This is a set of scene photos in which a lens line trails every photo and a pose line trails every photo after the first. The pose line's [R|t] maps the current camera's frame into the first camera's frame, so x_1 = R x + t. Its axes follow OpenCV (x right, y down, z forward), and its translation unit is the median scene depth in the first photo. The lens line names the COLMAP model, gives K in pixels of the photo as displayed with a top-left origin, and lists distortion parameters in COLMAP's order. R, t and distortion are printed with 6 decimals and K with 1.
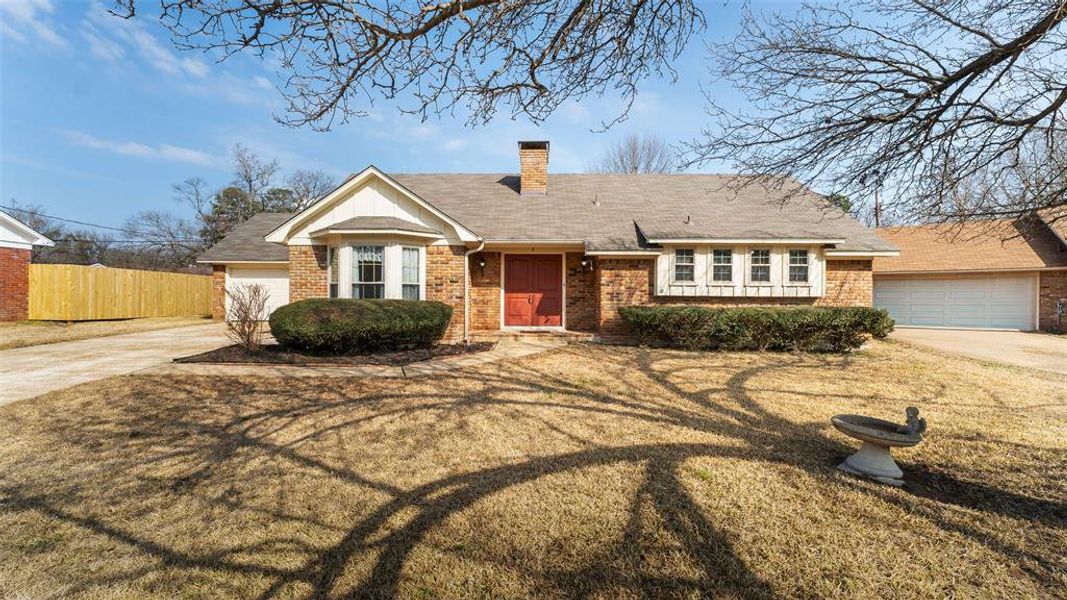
lens RADIAL K [[447.3, 0, 533.0], [0, 447.3, 297.9], [0, 0, 1]] dist [0.003045, 0.000459]
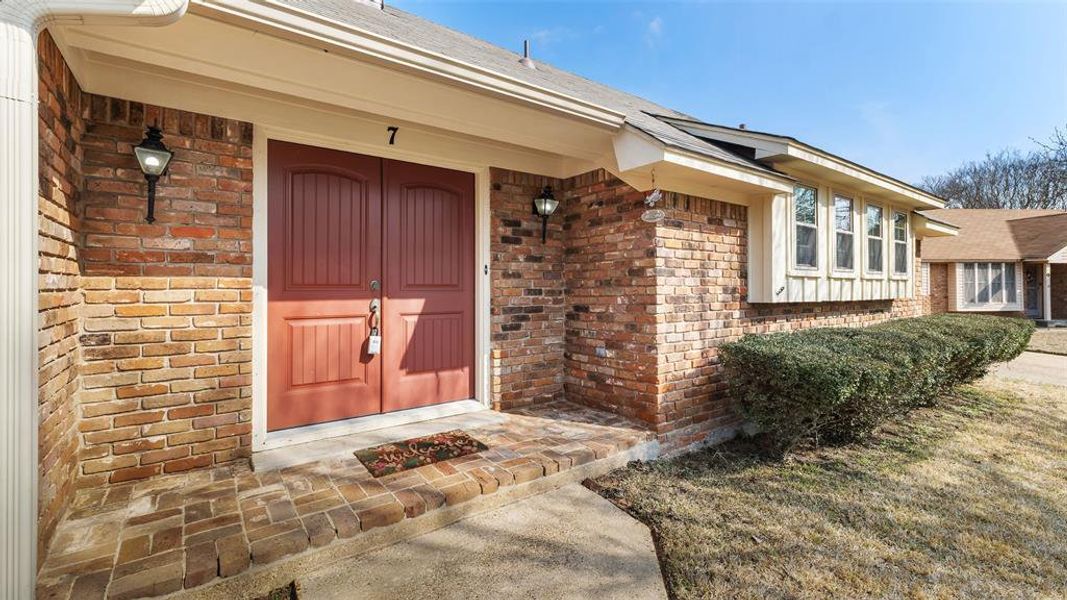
lens RADIAL K [[447.3, 0, 518.1], [0, 447.3, 284.0], [0, 0, 1]] dist [0.003045, 0.000459]
pose [[0.781034, -0.002976, 0.624482, -0.111555], [0.002793, 0.999995, 0.001272, -0.019405], [-0.624483, 0.000751, 0.781038, 0.740558]]
